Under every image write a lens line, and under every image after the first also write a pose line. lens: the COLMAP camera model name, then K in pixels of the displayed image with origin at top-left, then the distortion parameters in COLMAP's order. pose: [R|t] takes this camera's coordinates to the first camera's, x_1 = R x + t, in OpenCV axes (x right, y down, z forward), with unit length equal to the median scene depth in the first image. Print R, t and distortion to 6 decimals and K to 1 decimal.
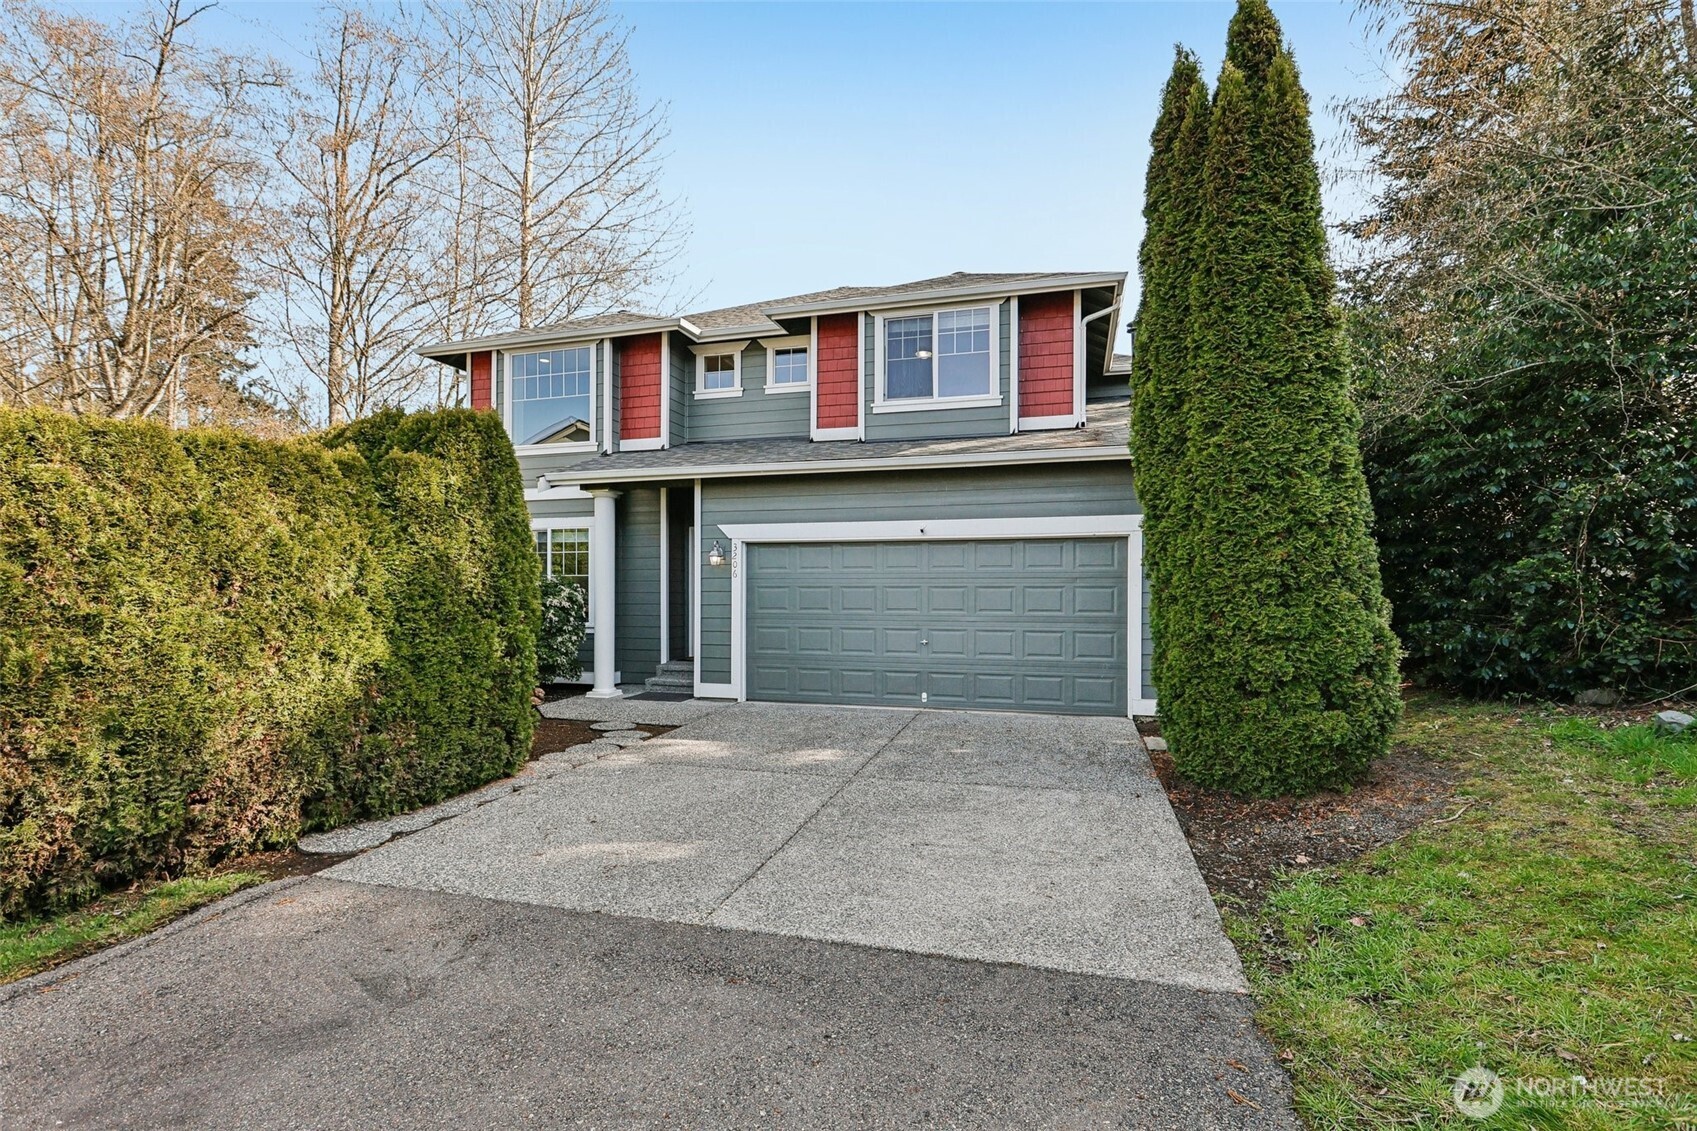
lens RADIAL K [[817.7, 0, 848.5], [0, 817.7, 565.5], [0, 0, 1]] dist [0.003561, 0.000263]
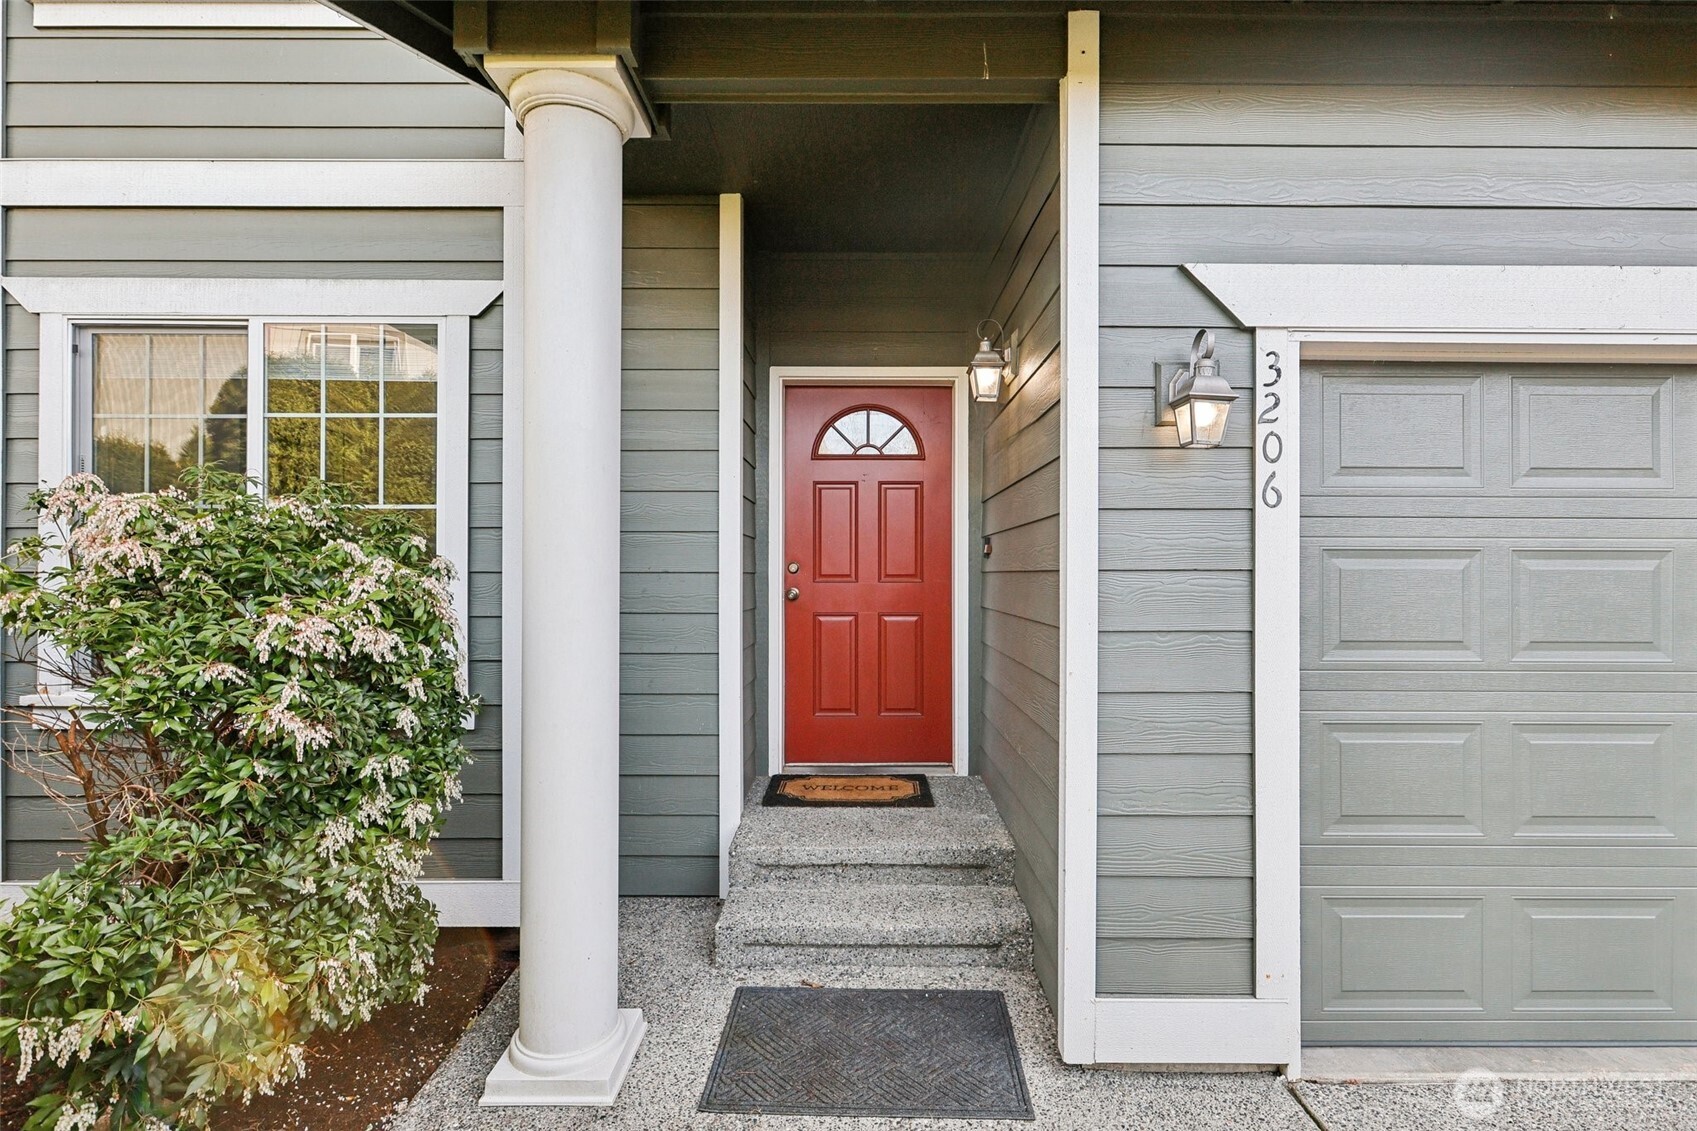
lens RADIAL K [[827.1, 0, 848.5], [0, 827.1, 565.5], [0, 0, 1]] dist [0.000816, 0.000150]
pose [[0.956357, -0.000877, 0.292201, -0.334836], [-0.006849, 0.999654, 0.025414, 0.027913], [-0.292122, -0.026306, 0.956019, 0.890351]]
